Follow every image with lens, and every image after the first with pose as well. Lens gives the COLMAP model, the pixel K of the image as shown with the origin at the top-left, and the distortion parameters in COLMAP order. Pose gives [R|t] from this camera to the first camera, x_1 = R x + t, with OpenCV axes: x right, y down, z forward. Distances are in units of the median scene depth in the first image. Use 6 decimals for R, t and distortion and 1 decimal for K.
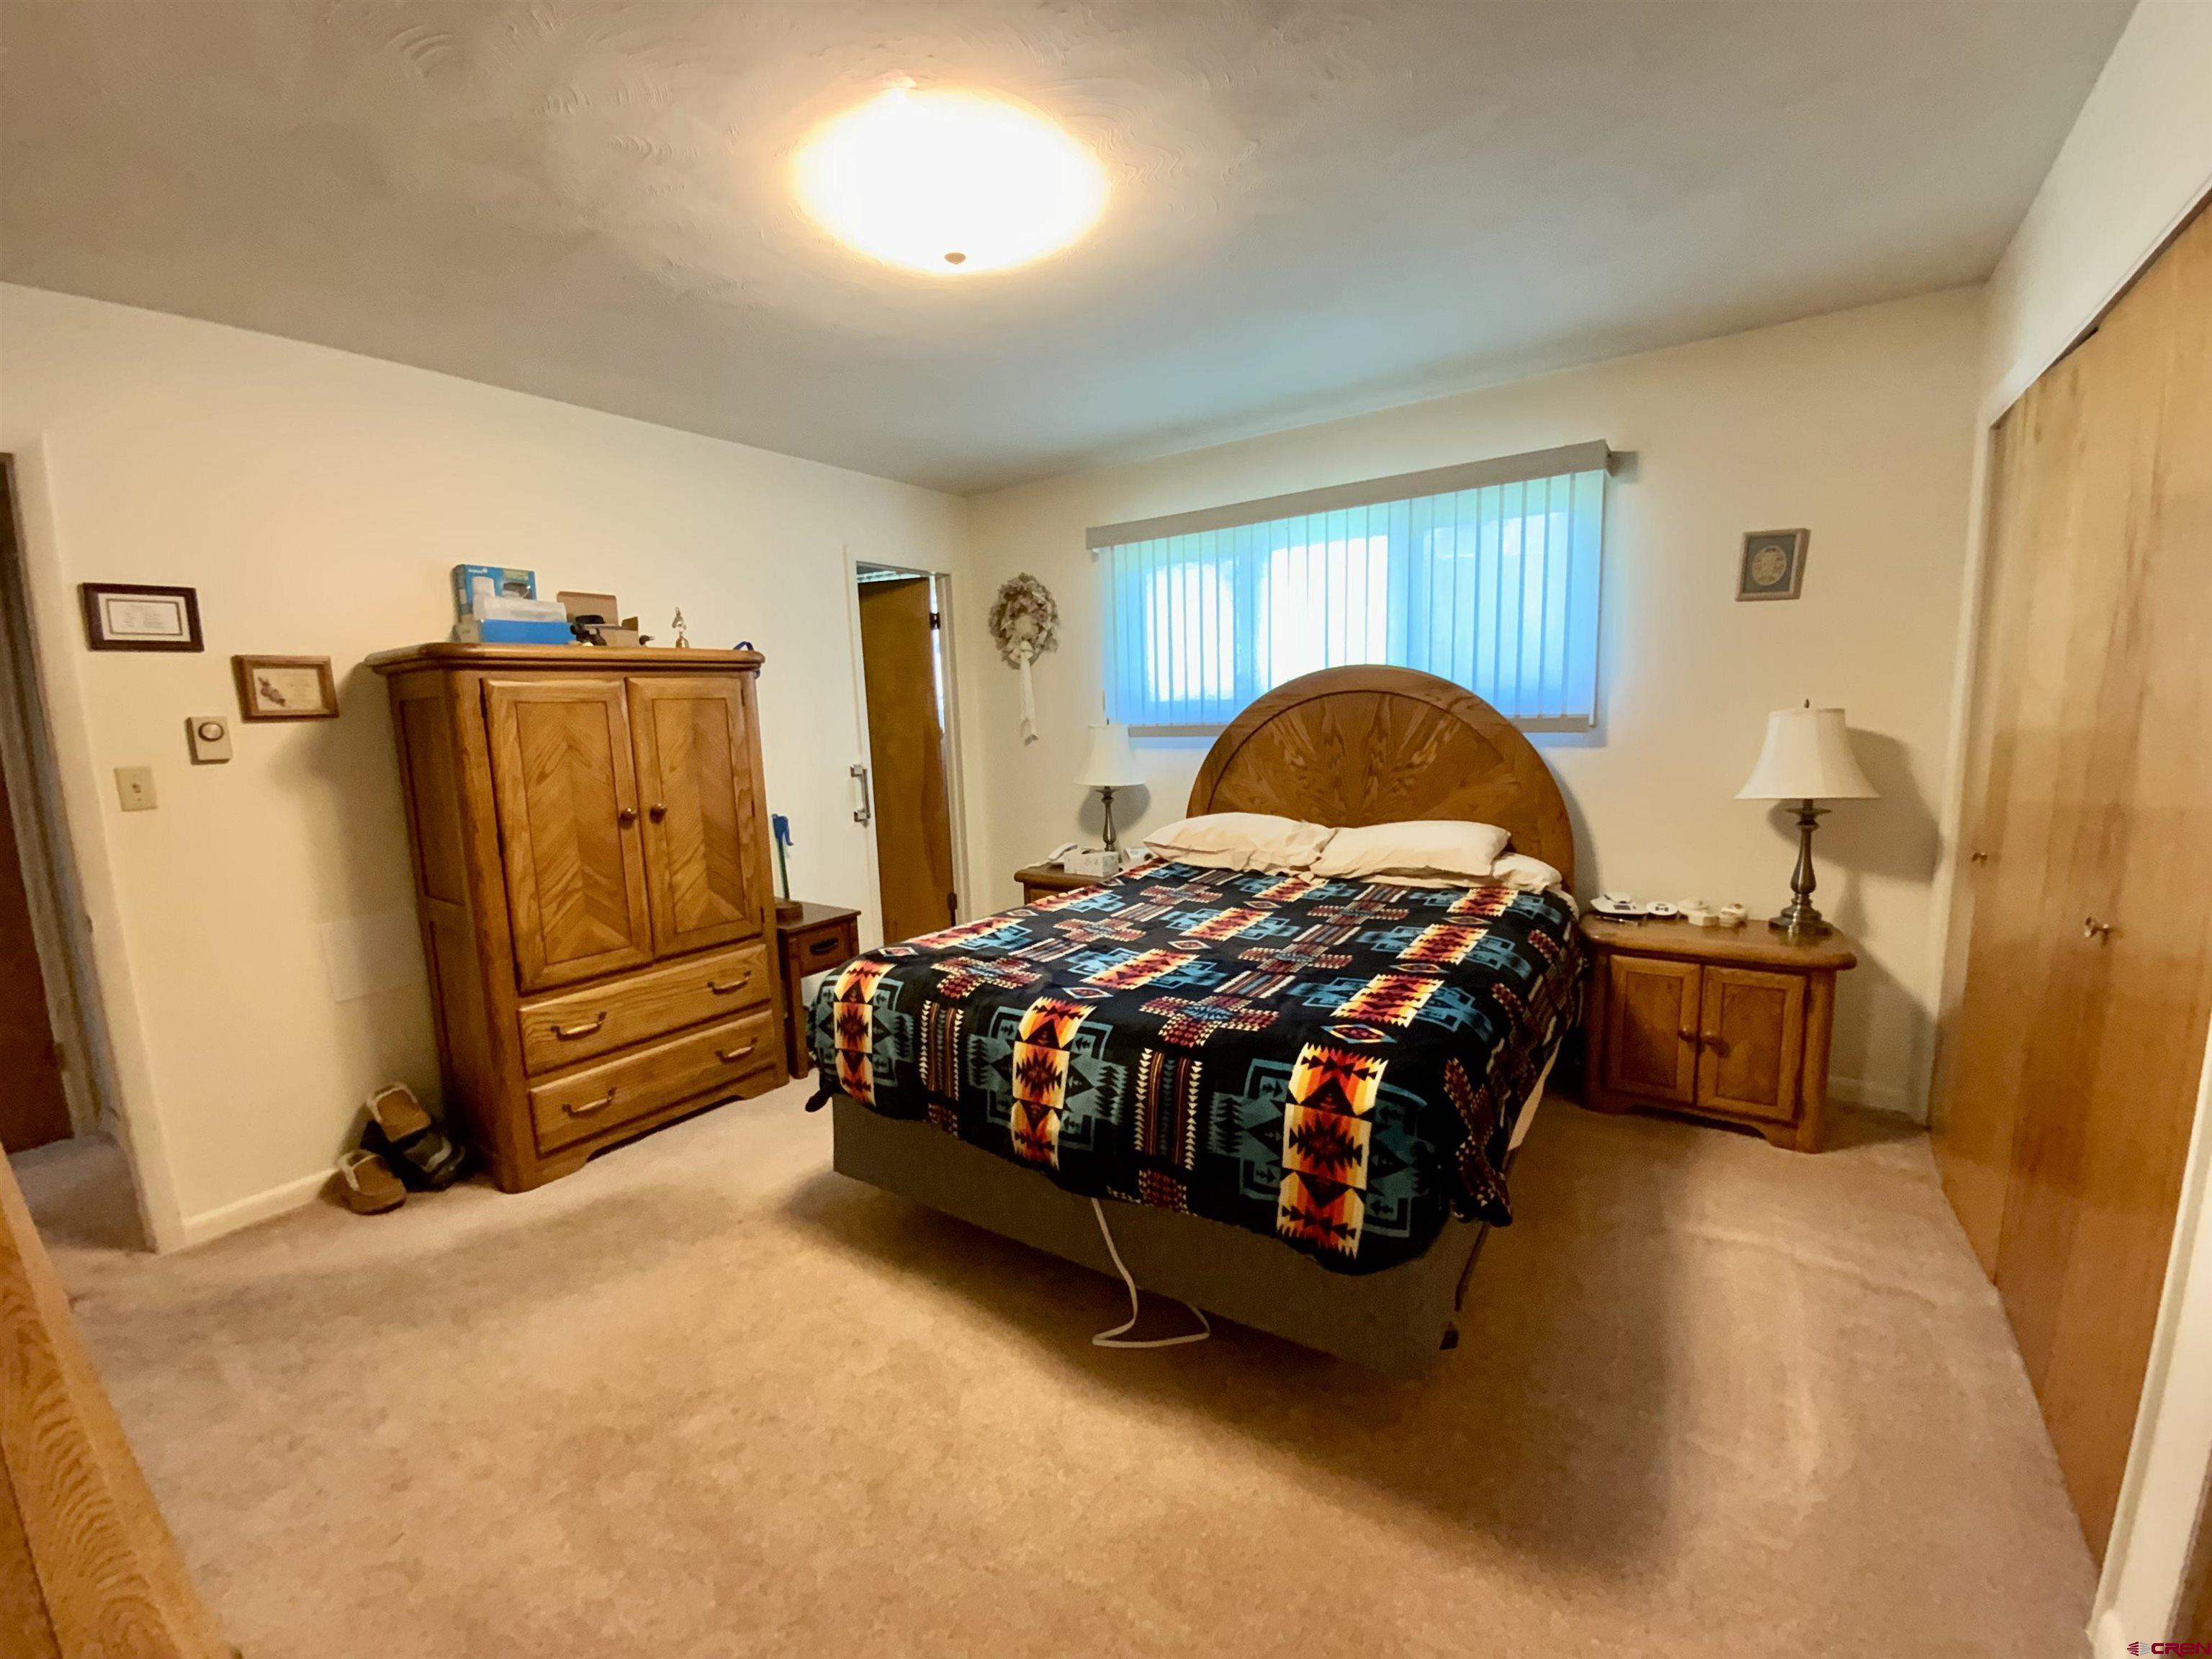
lens RADIAL K [[889.8, 0, 1106.1], [0, 889.8, 836.4], [0, 0, 1]] dist [0.026387, -0.022906]
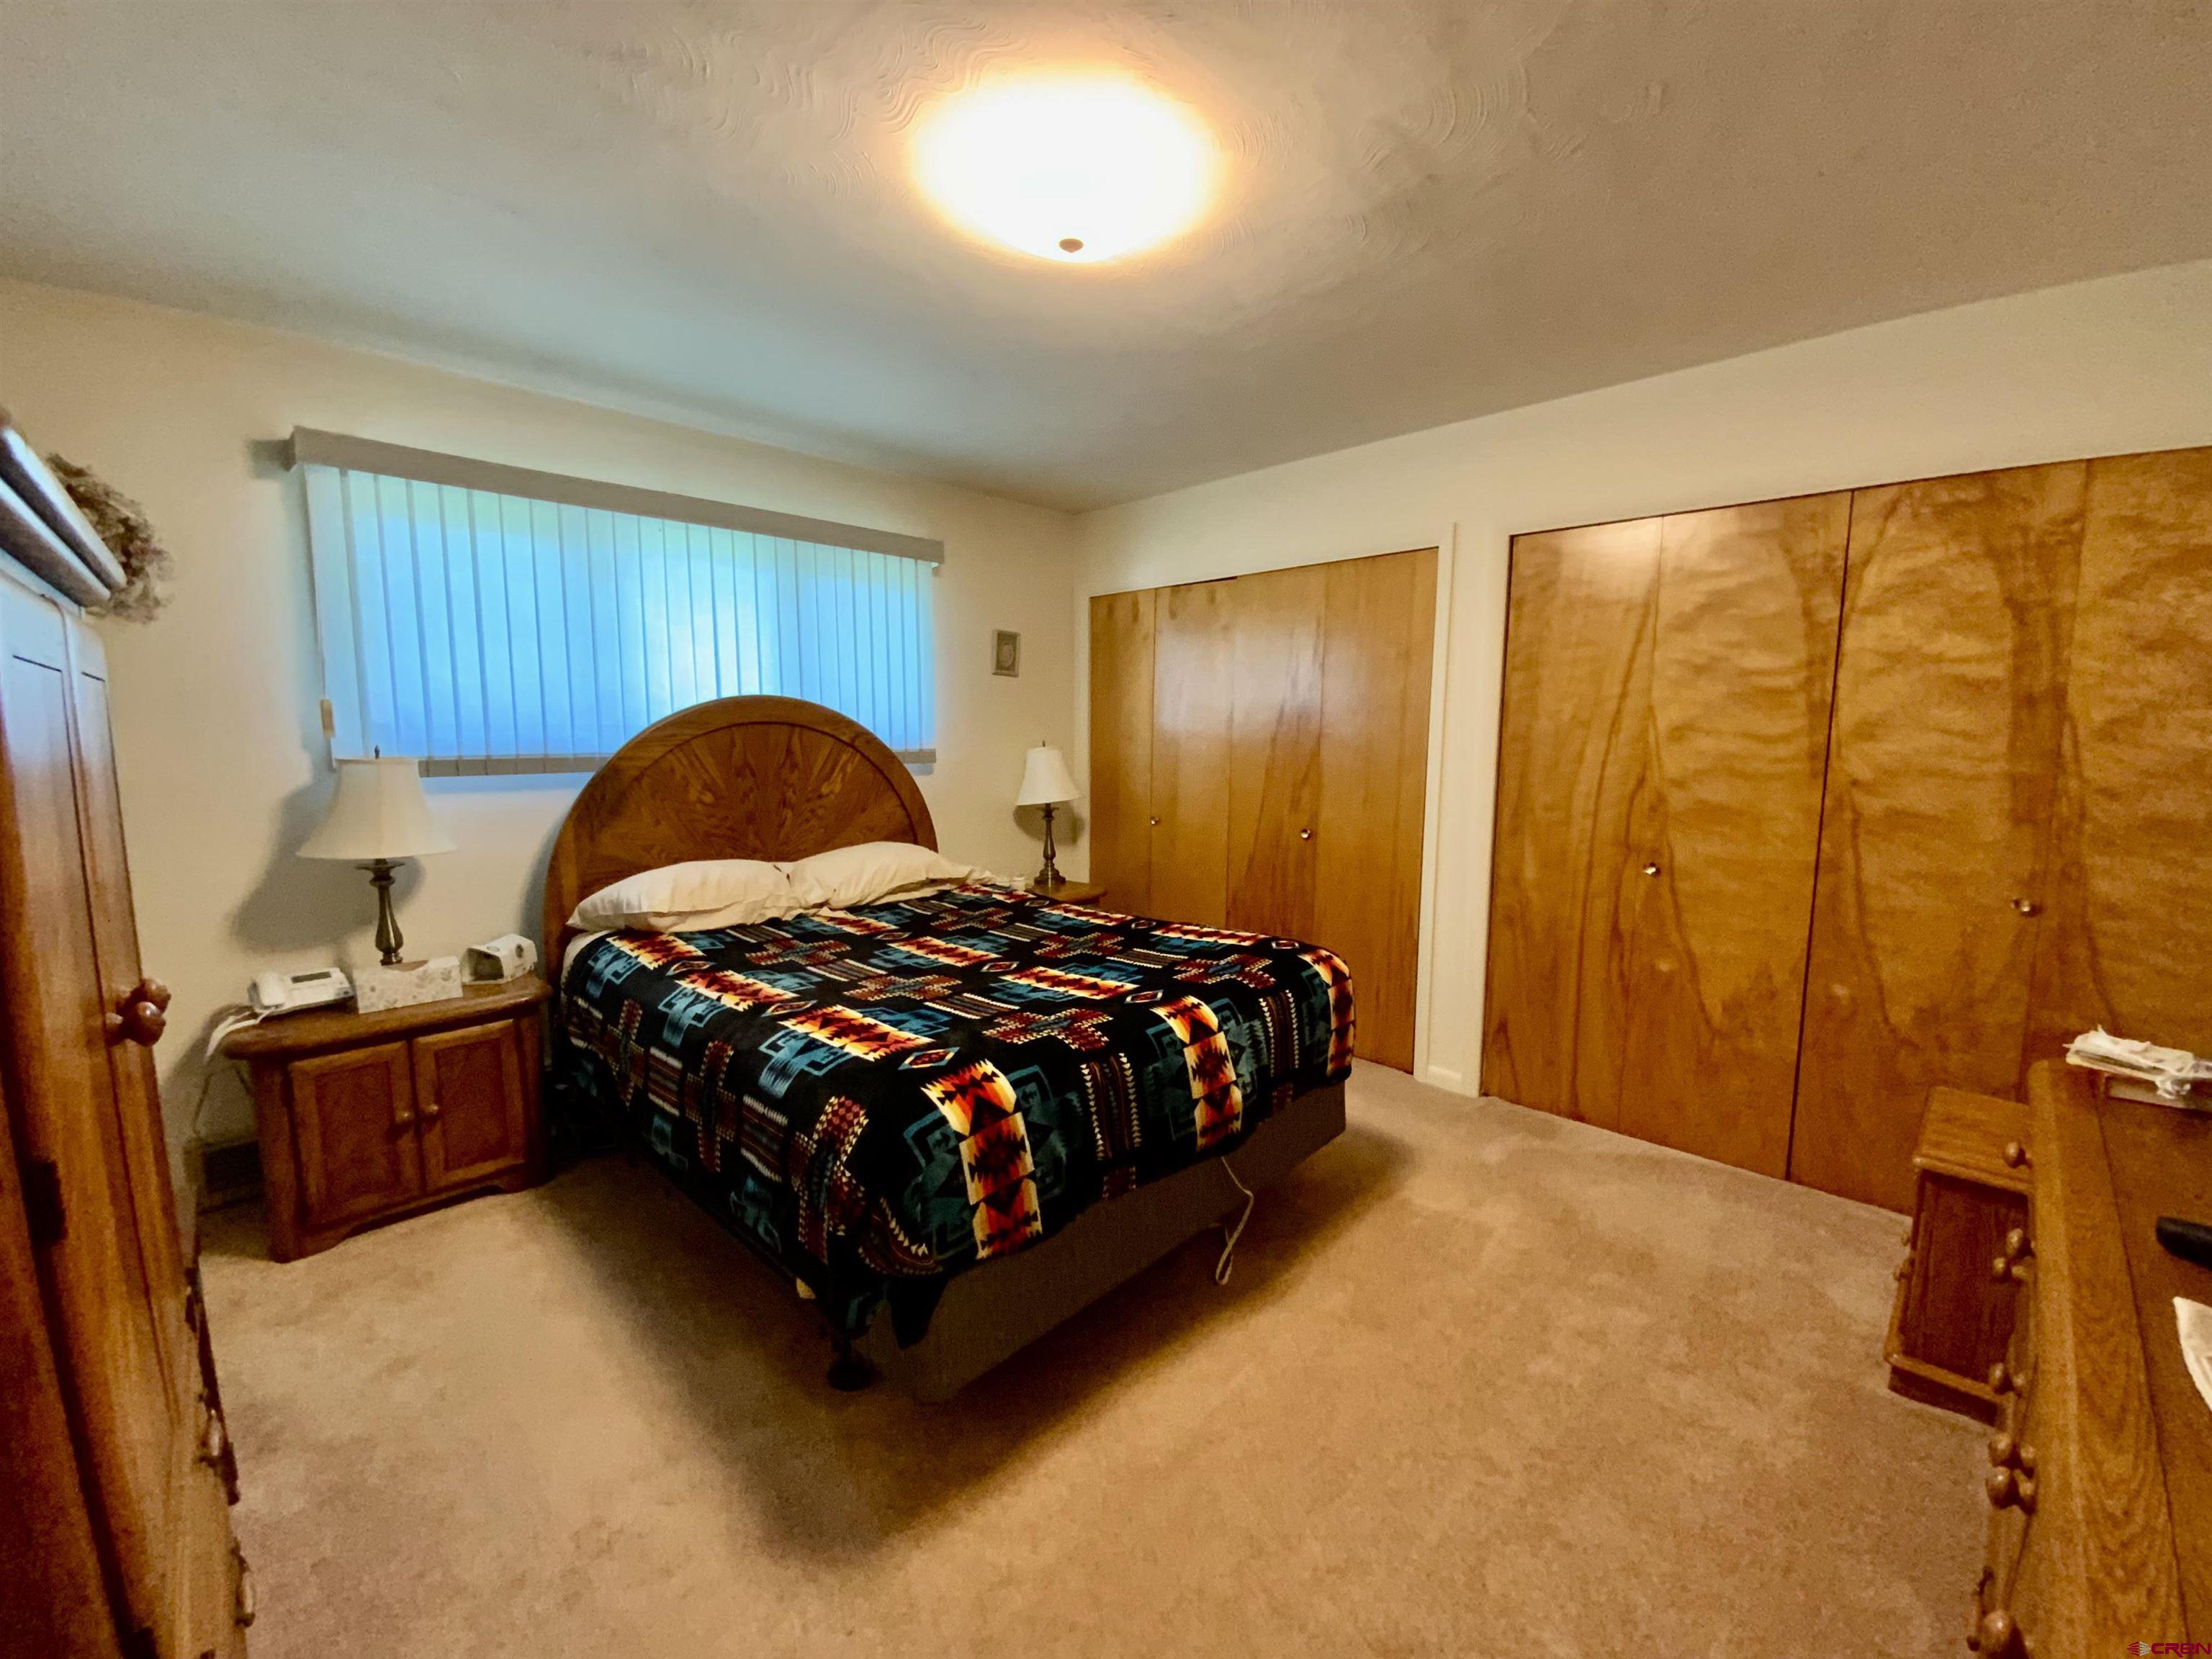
lens RADIAL K [[894.9, 0, 1109.1], [0, 894.9, 834.7], [0, 0, 1]] dist [0.008712, -0.011862]
pose [[0.165381, -0.080813, 0.982913, -0.670569], [0.132868, 0.989377, 0.058989, -0.054105], [-0.977239, 0.120842, 0.174362, 0.521123]]
